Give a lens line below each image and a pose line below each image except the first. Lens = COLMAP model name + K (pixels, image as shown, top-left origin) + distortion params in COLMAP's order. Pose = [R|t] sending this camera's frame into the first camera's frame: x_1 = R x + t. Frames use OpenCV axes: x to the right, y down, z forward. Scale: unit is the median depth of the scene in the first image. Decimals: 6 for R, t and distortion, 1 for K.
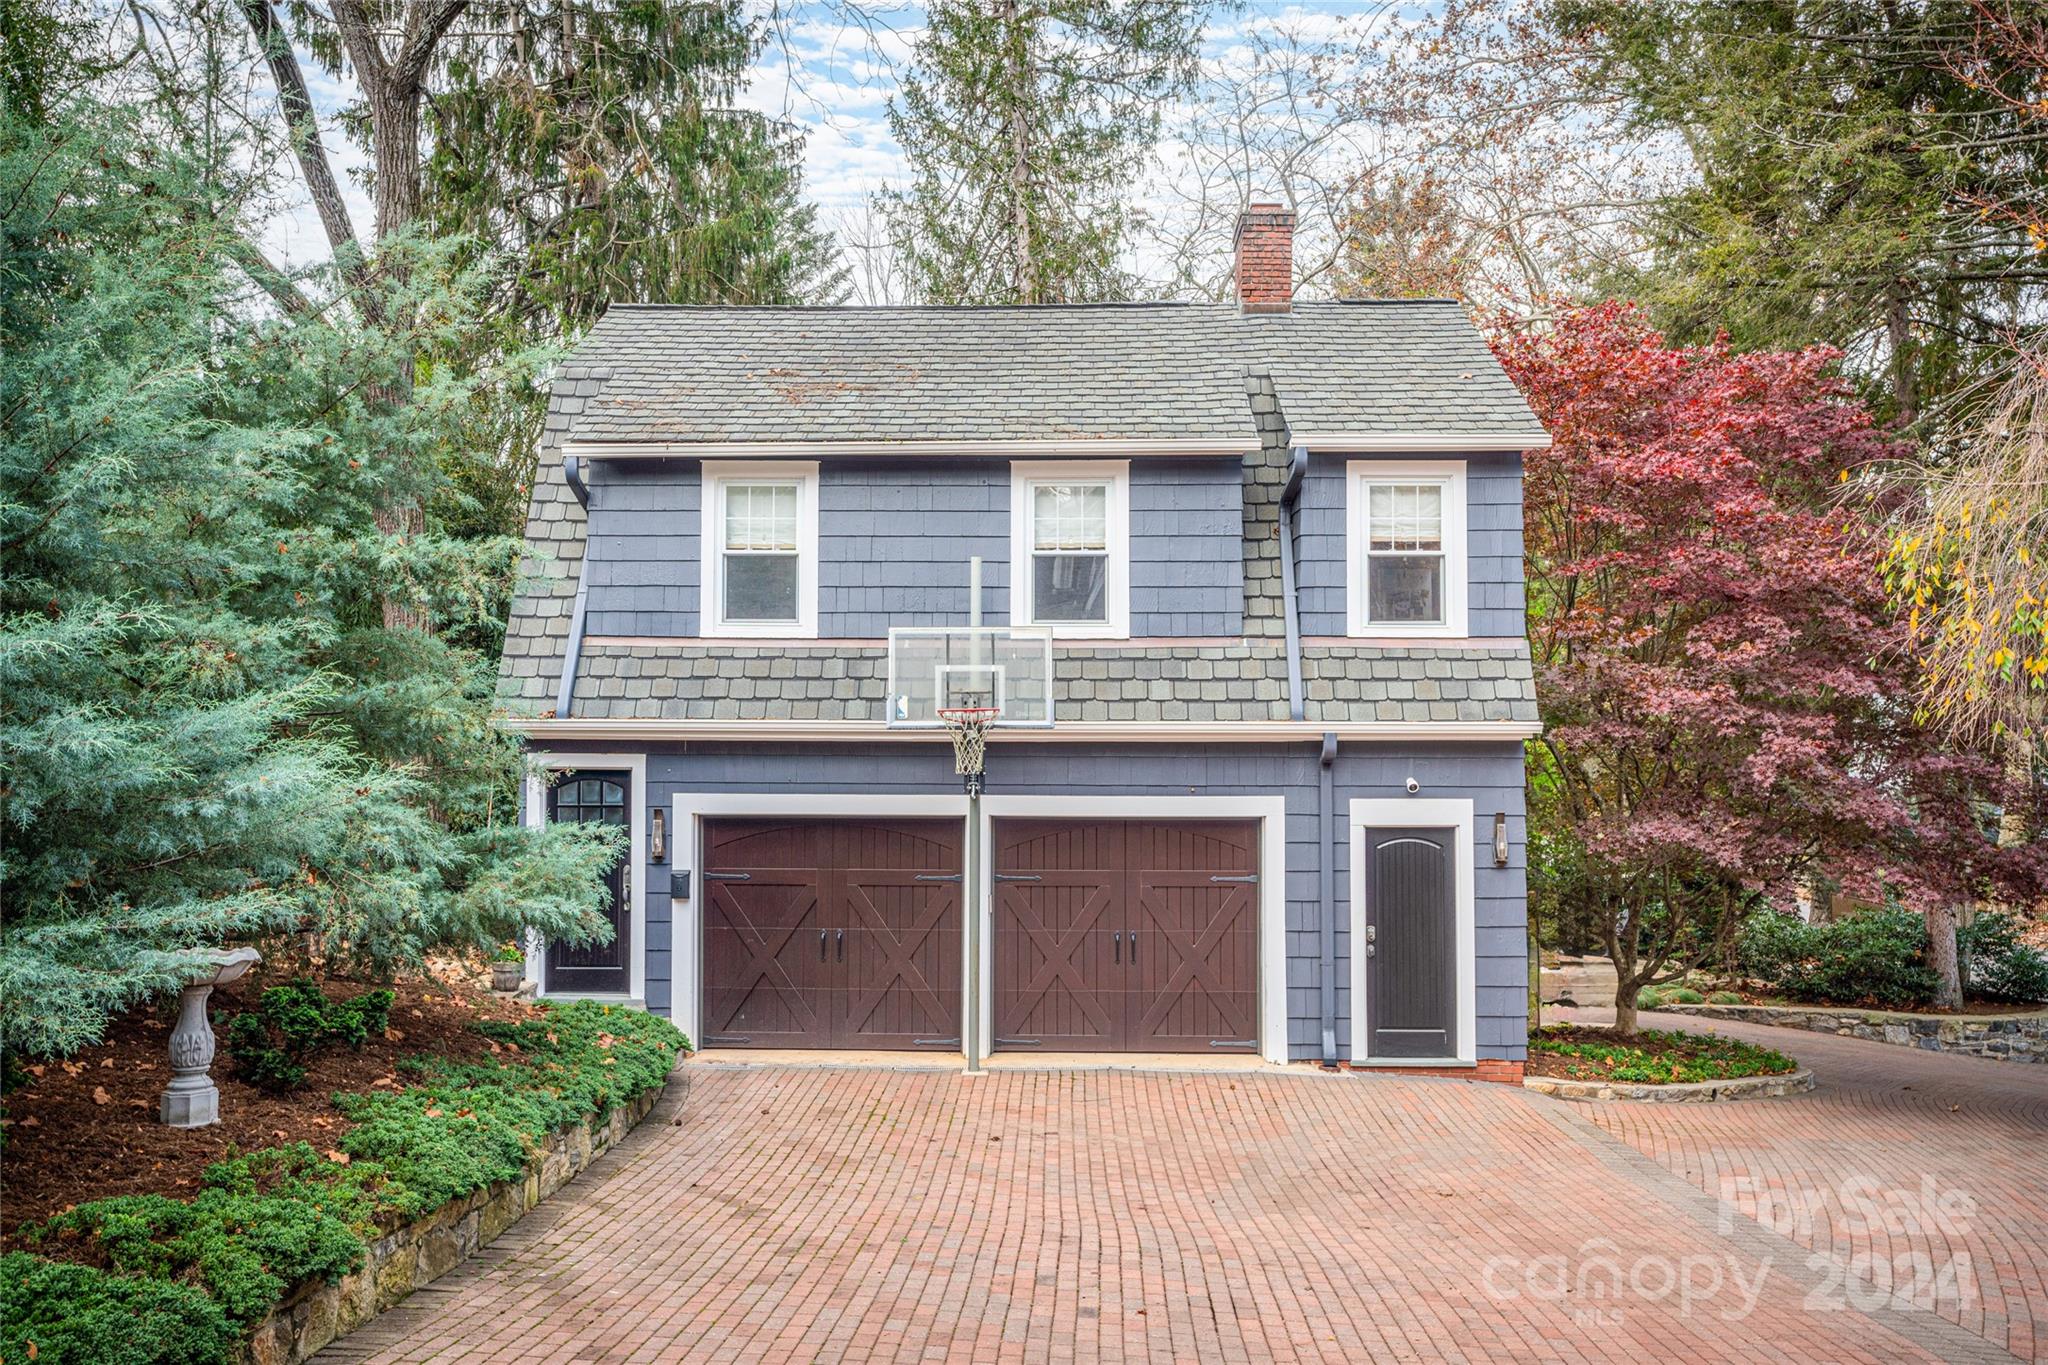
lens RADIAL K [[1628.0, 0, 1024.0], [0, 1628.0, 682.5], [0, 0, 1]] dist [0.004358, 0.004034]
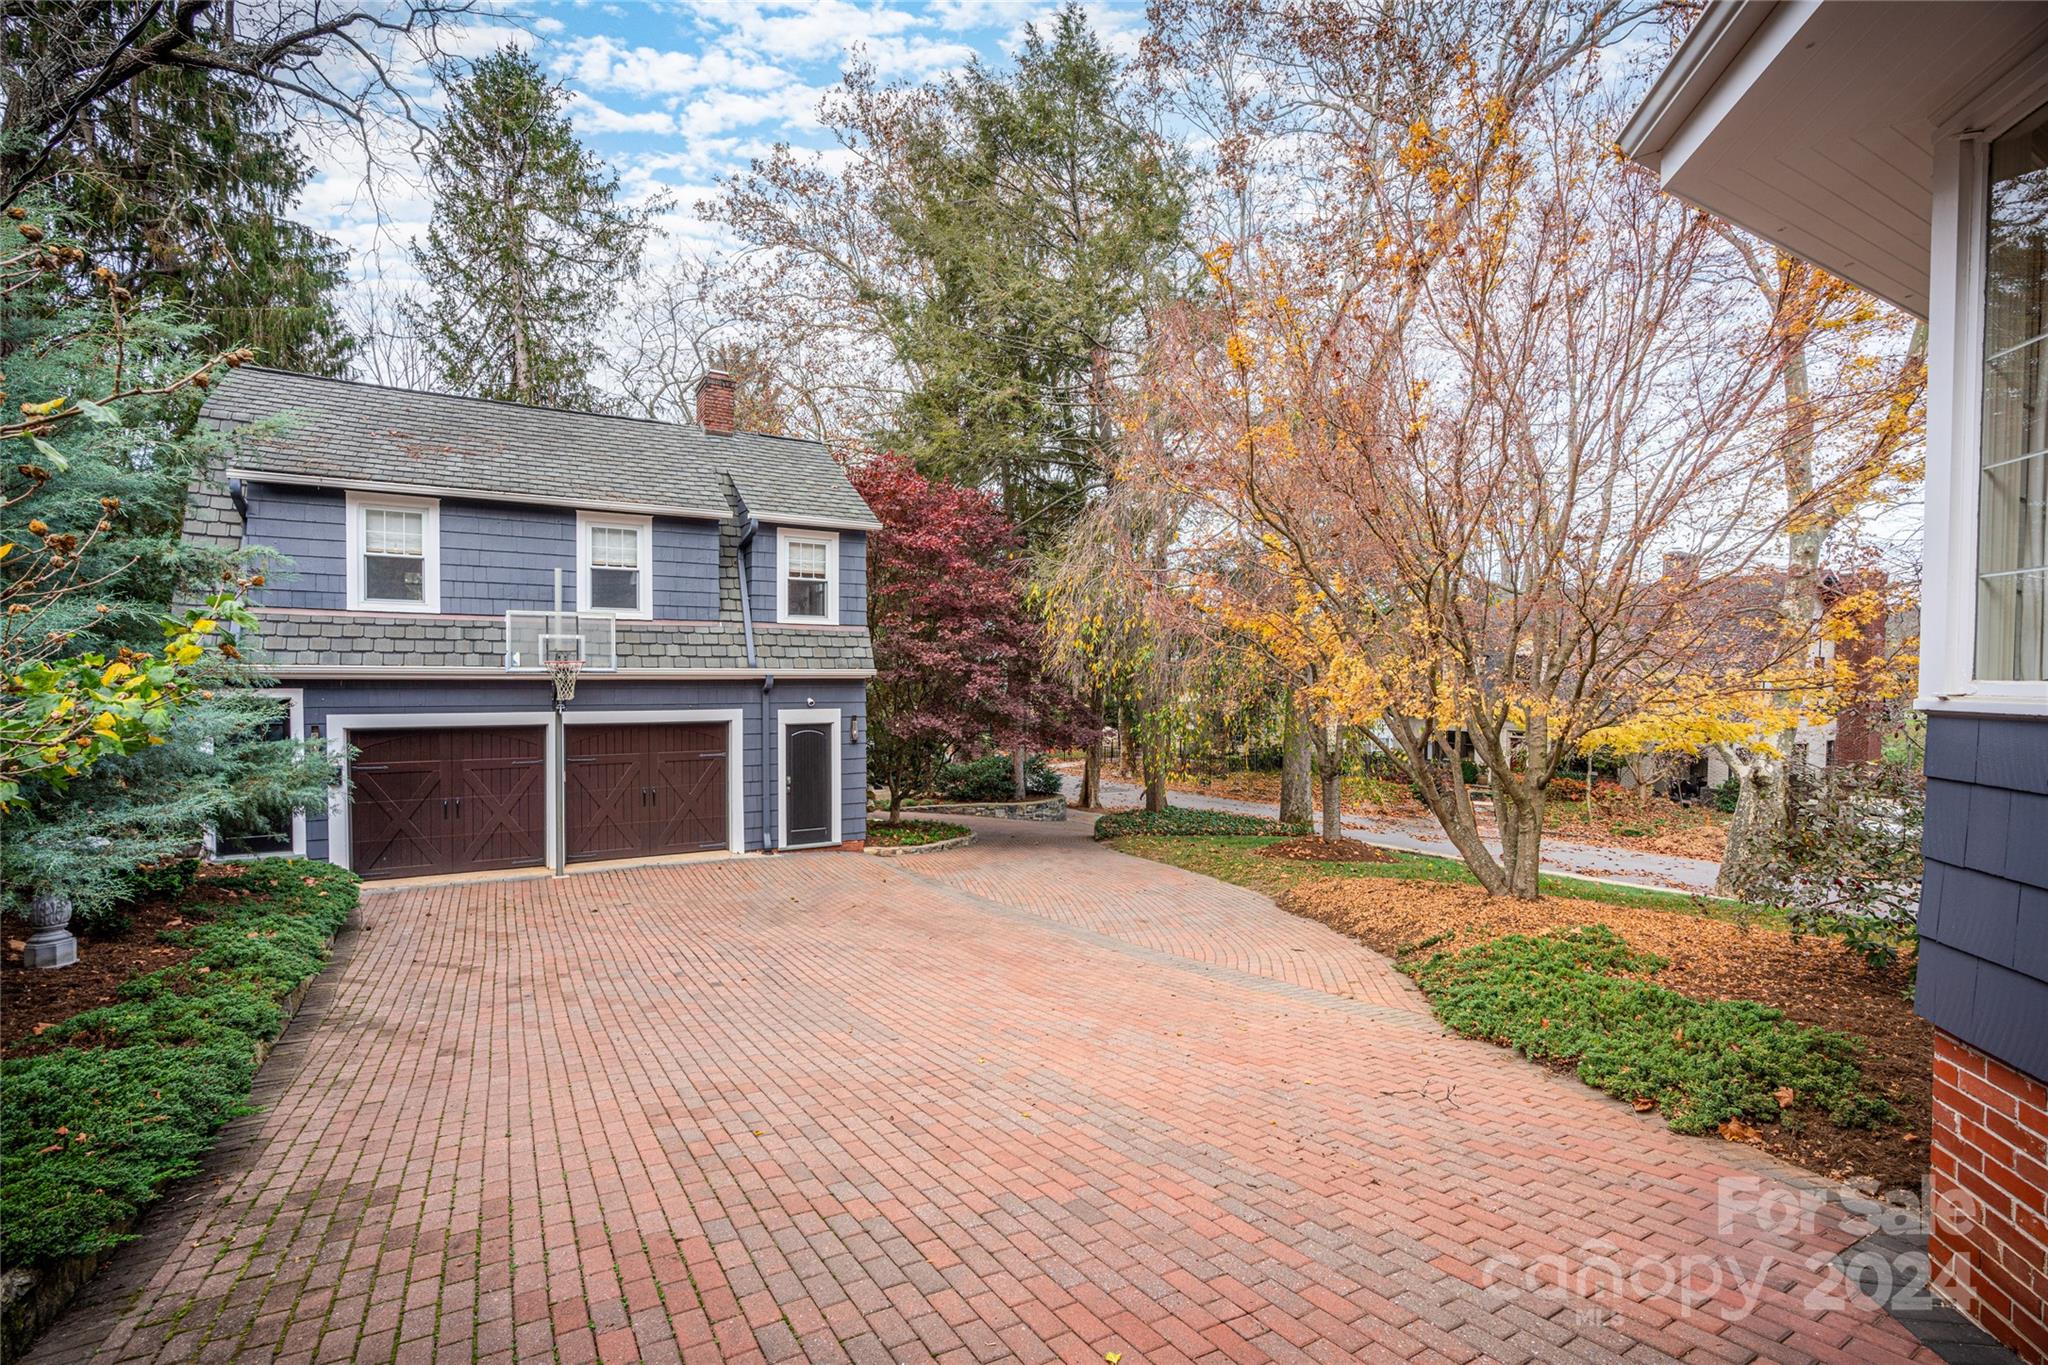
lens RADIAL K [[939.3, 0, 1024.0], [0, 939.3, 682.5], [0, 0, 1]] dist [-0.000005, 0.000233]
pose [[0.845280, -0.004415, 0.534305, -0.135932], [-0.023047, 0.998734, 0.044713, -0.014405], [-0.533826, -0.050109, 0.844108, -0.060556]]
